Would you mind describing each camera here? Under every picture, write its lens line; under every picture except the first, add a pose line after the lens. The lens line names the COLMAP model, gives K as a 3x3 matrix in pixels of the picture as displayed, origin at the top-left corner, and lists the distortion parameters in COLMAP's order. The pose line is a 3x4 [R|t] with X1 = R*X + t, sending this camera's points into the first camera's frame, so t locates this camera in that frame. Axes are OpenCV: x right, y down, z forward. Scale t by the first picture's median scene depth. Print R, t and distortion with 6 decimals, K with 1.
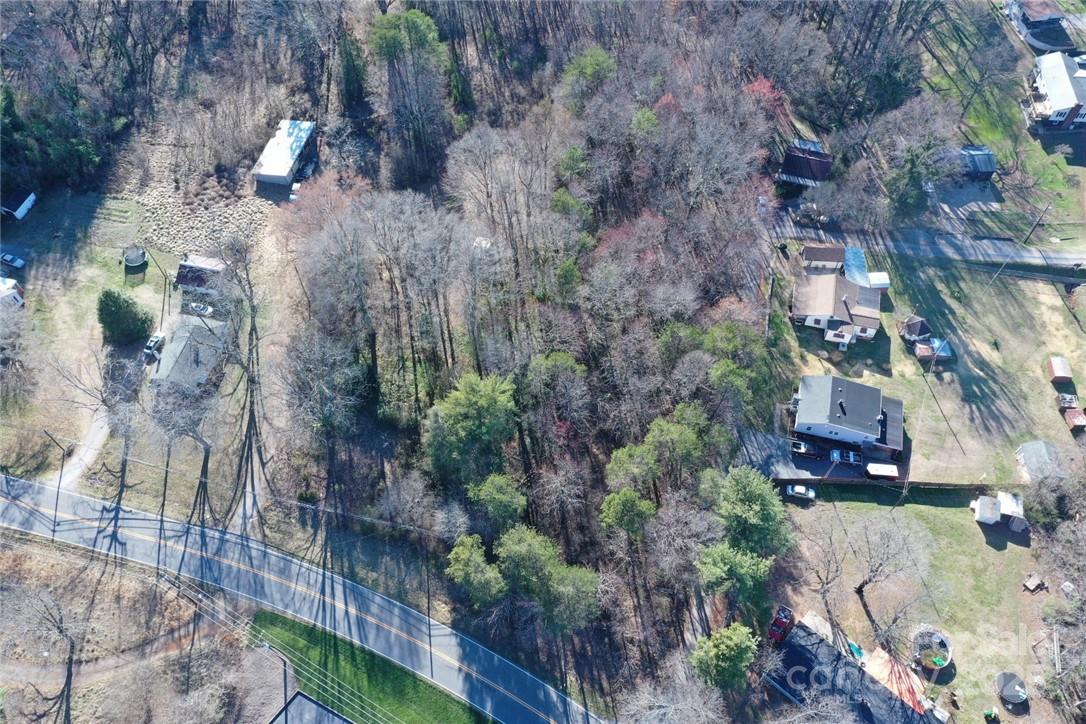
lens RADIAL K [[858.1, 0, 537.1], [0, 858.1, 363.4], [0, 0, 1]] dist [0.008394, 0.000113]
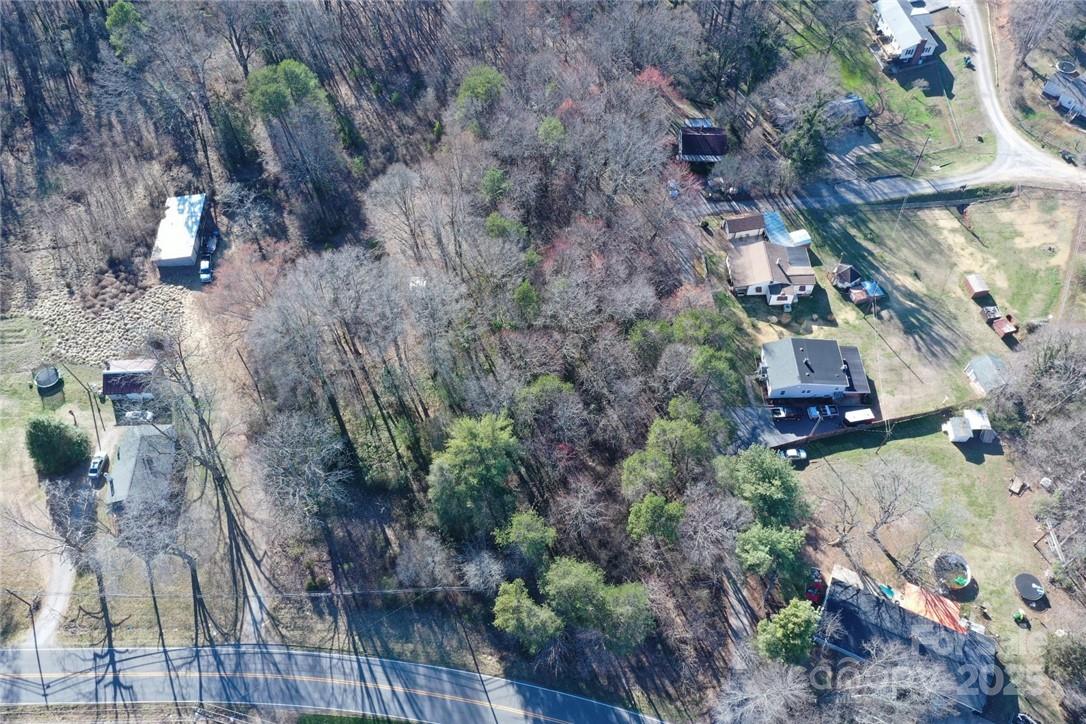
lens RADIAL K [[858.1, 0, 537.4], [0, 858.1, 365.9], [0, 0, 1]] dist [0.008394, 0.000113]
pose [[0.963280, -0.223318, 0.149068, -0.115803], [0.223707, 0.974551, 0.014368, -0.037062], [-0.148482, 0.019507, 0.988723, 0.023456]]
